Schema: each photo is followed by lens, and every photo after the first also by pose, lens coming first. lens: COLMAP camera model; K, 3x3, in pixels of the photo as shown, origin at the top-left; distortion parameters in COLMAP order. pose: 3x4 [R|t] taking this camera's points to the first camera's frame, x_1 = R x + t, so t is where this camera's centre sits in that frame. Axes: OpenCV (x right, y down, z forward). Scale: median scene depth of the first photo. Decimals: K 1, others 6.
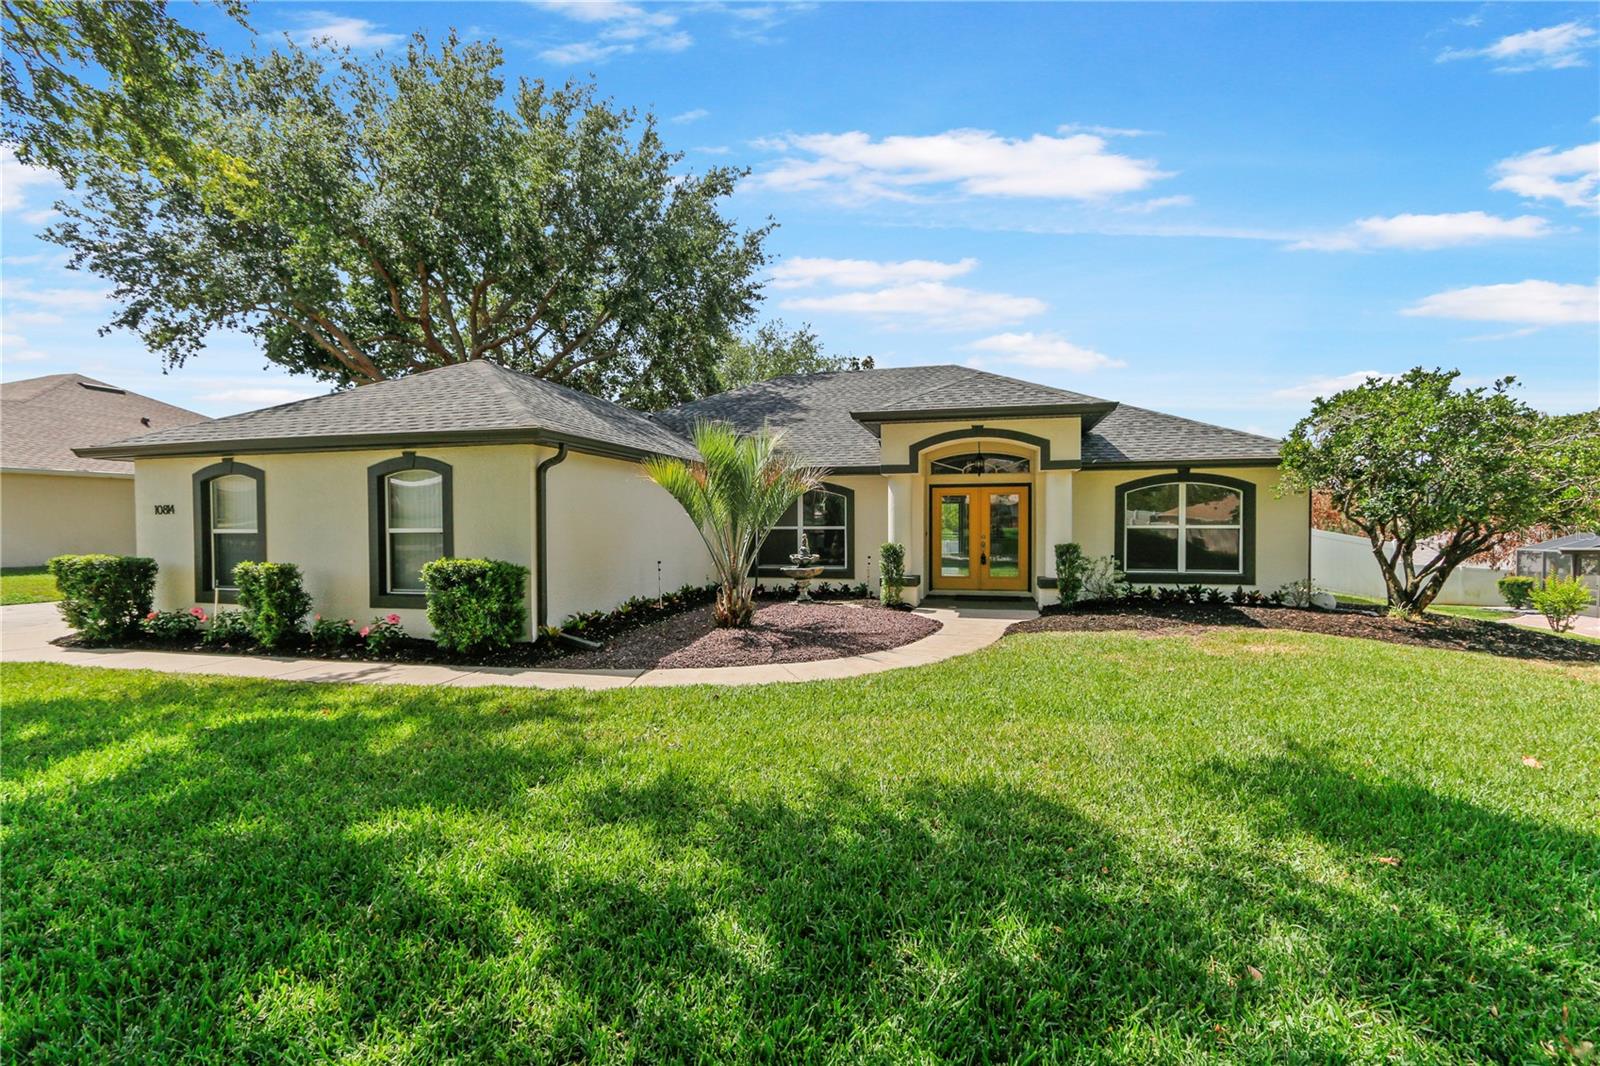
lens RADIAL K [[759.1, 0, 800.0], [0, 759.1, 533.0], [0, 0, 1]] dist [-0.001417, -0.000110]
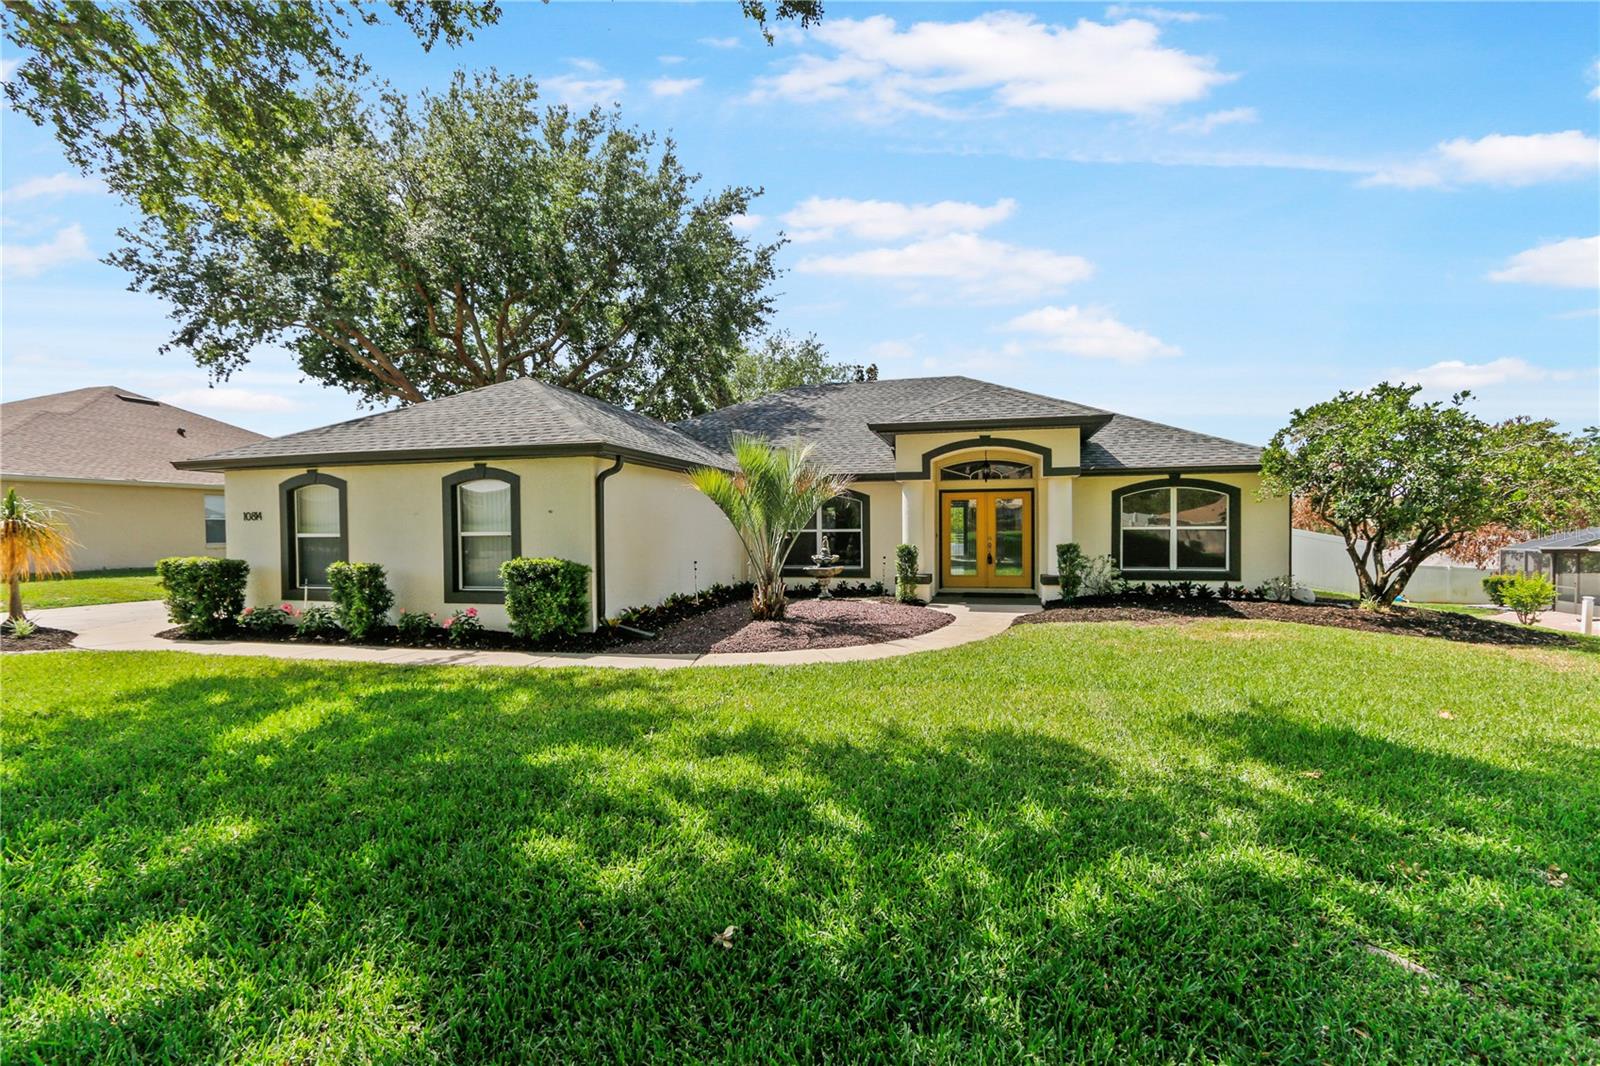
lens RADIAL K [[759.1, 0, 800.0], [0, 759.1, 533.0], [0, 0, 1]] dist [-0.001417, -0.000110]
pose [[0.999990, -0.004429, 0.000622, -0.036898], [0.004433, 0.999975, -0.005586, 0.003223], [-0.000598, 0.005589, 0.999984, -0.099770]]
